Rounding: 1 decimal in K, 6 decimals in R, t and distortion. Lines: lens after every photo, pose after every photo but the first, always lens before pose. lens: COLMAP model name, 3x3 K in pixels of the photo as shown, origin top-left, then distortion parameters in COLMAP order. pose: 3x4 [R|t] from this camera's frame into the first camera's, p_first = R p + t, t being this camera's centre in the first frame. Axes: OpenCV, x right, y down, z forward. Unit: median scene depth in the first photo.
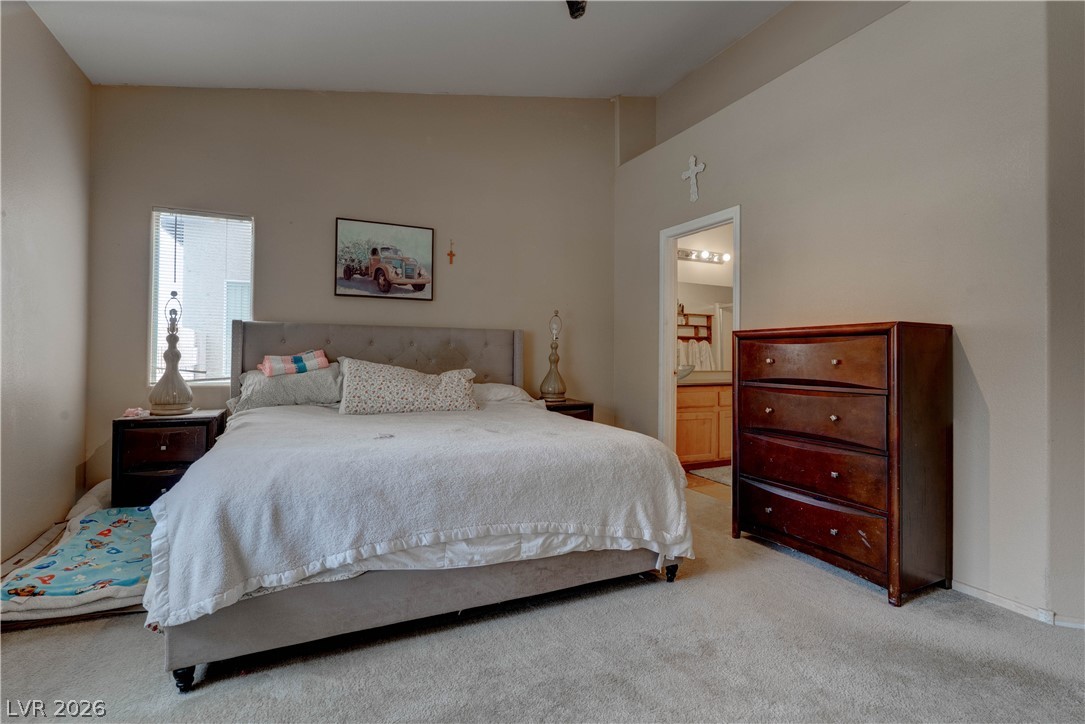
lens RADIAL K [[491.1, 0, 541.9], [0, 491.1, 351.6], [0, 0, 1]] dist [-0.023300, 0.006956]
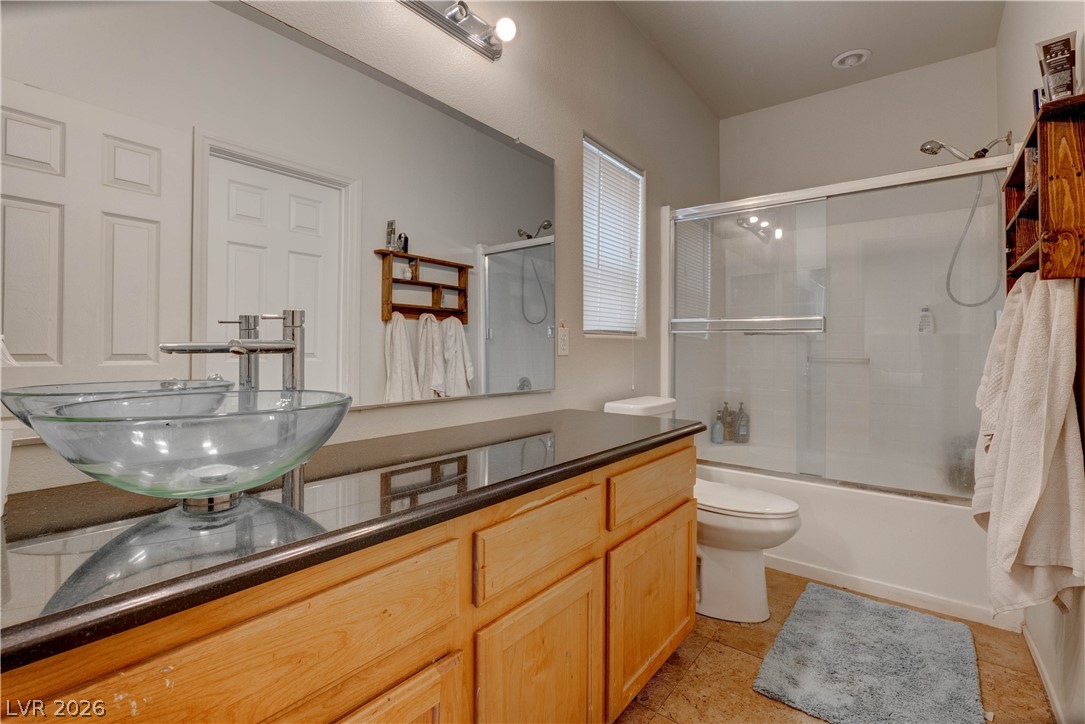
lens RADIAL K [[491.1, 0, 549.5], [0, 491.1, 353.7], [0, 0, 1]] dist [-0.023300, 0.006956]
pose [[0.886946, 0.002097, 0.461869, 0.196381], [-0.003611, 0.999991, 0.002395, 0.011246], [-0.461859, -0.003792, 0.886945, 0.538272]]
